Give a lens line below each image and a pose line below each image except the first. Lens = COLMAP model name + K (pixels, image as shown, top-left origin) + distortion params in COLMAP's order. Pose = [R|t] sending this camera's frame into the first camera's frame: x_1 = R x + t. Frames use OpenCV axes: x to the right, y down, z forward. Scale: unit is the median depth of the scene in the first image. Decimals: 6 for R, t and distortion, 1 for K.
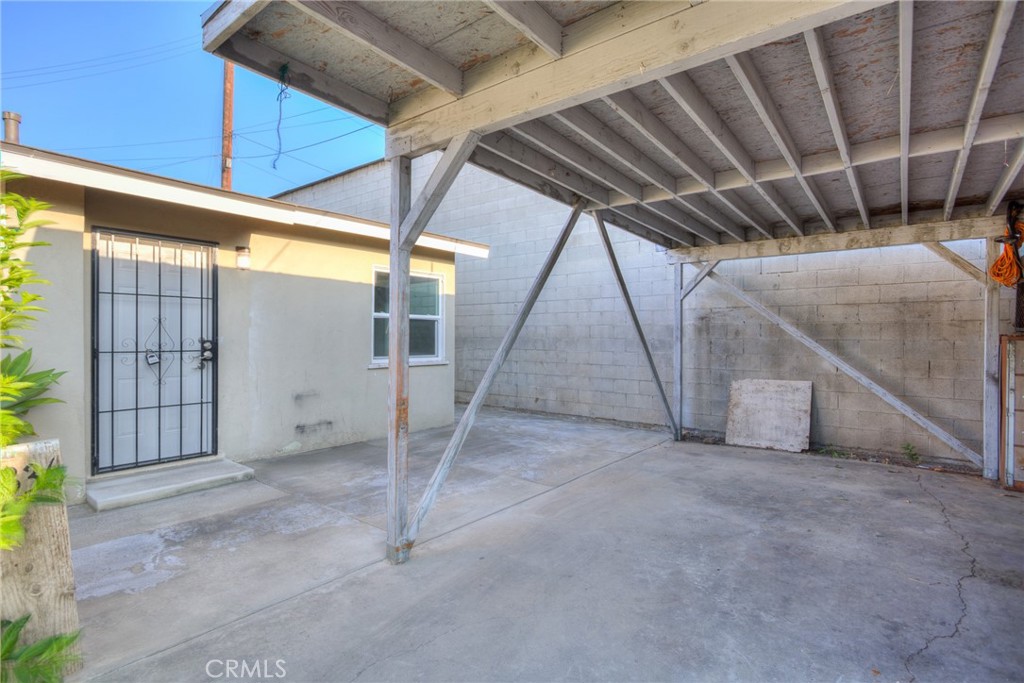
lens RADIAL K [[502.6, 0, 508.3], [0, 502.6, 339.6], [0, 0, 1]] dist [-0.017097, 0.007561]
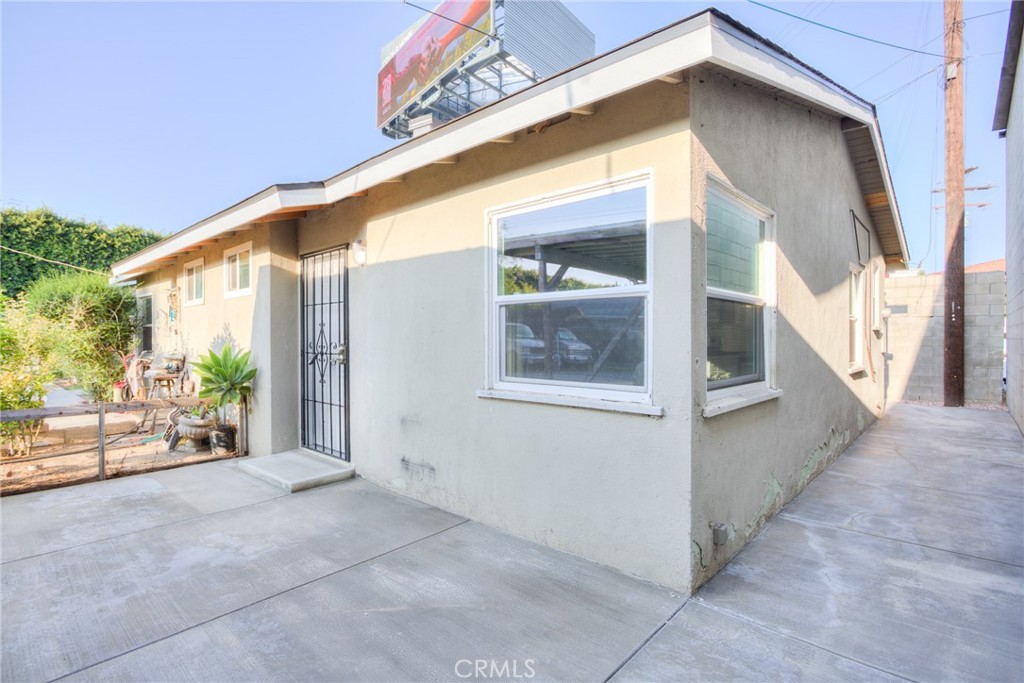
lens RADIAL K [[502.6, 0, 507.0], [0, 502.6, 342.4], [0, 0, 1]] dist [-0.017097, 0.007561]
pose [[-0.074242, 0.003383, -0.997234, 0.385072], [-0.004186, 0.999984, 0.003704, -0.007794], [0.997231, 0.004449, -0.074227, 1.448146]]
